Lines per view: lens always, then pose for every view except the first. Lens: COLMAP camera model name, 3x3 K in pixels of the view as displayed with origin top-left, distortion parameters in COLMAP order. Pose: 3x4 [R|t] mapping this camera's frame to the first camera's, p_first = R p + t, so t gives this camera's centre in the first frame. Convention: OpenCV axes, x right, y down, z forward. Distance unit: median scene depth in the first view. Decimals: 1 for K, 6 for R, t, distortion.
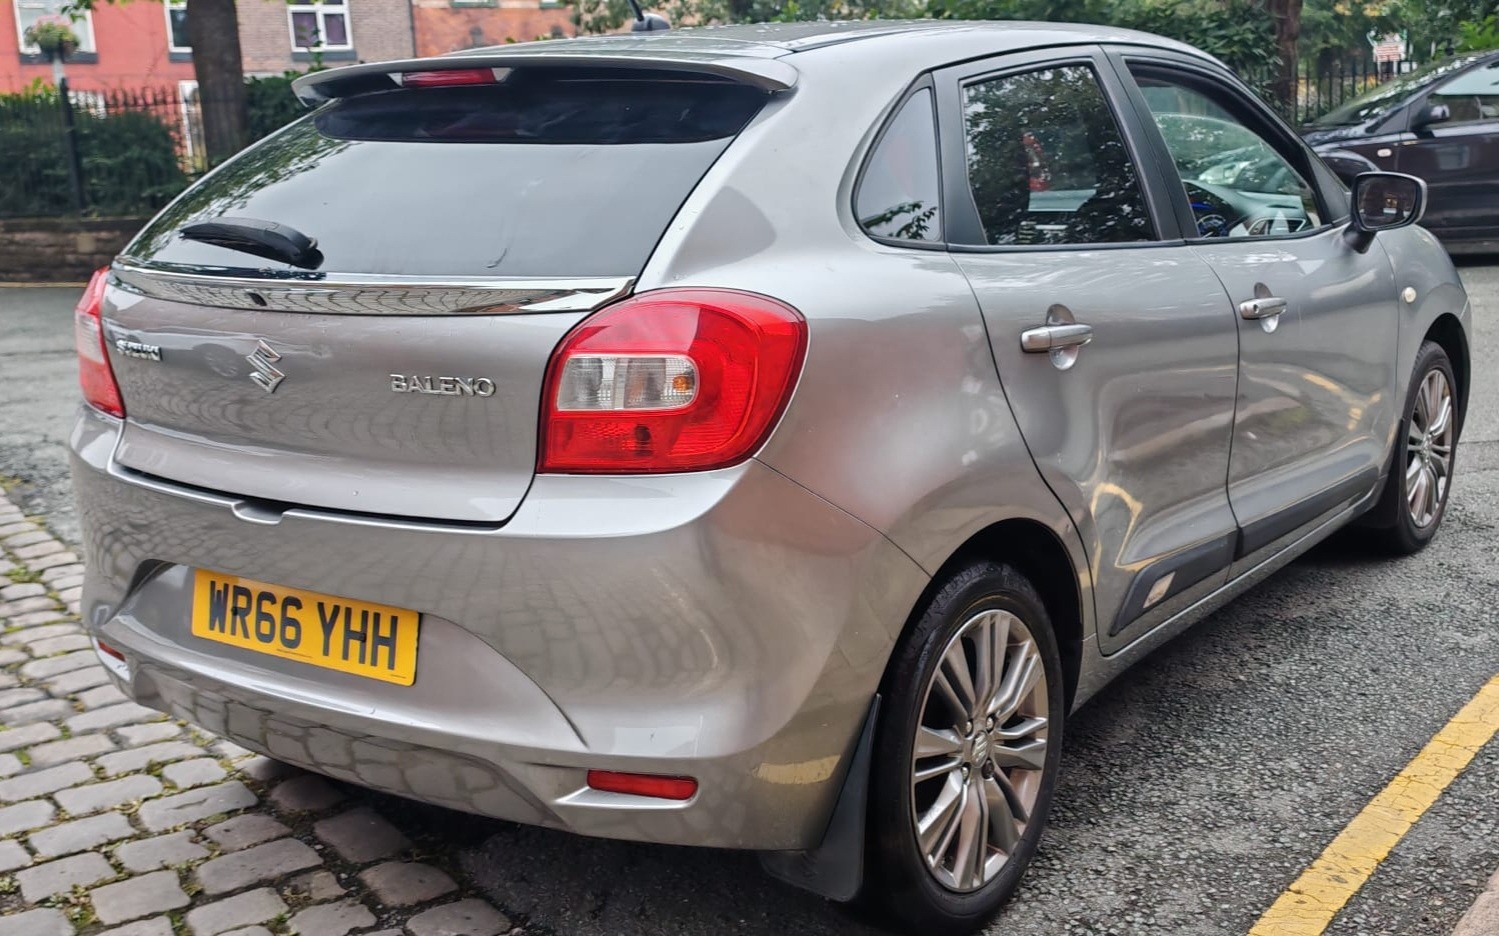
lens RADIAL K [[1545.0, 0, 787.8], [0, 1545.0, 470.9], [0, 0, 1]] dist [0.093921, -0.147639]
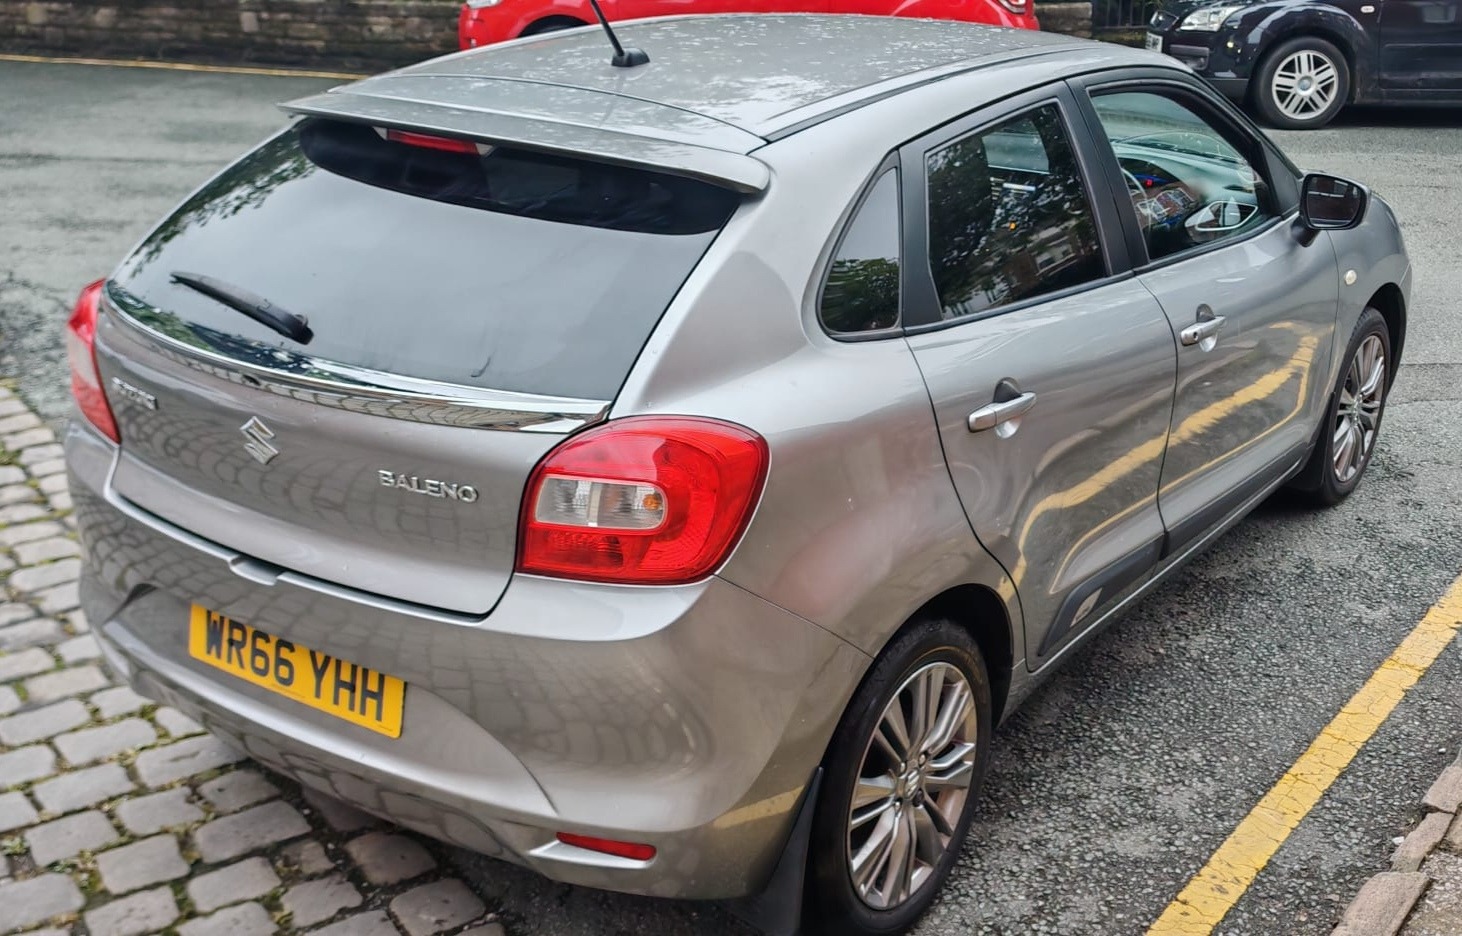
lens RADIAL K [[1543.0, 0, 826.4], [0, 1543.0, 468.5], [0, 0, 1]] dist [0.094551, -0.161759]
pose [[0.998311, 0.034579, 0.046694, 0.002391], [-0.041003, 0.988657, 0.144486, -0.192000], [-0.041168, -0.146157, 0.988404, -0.062619]]
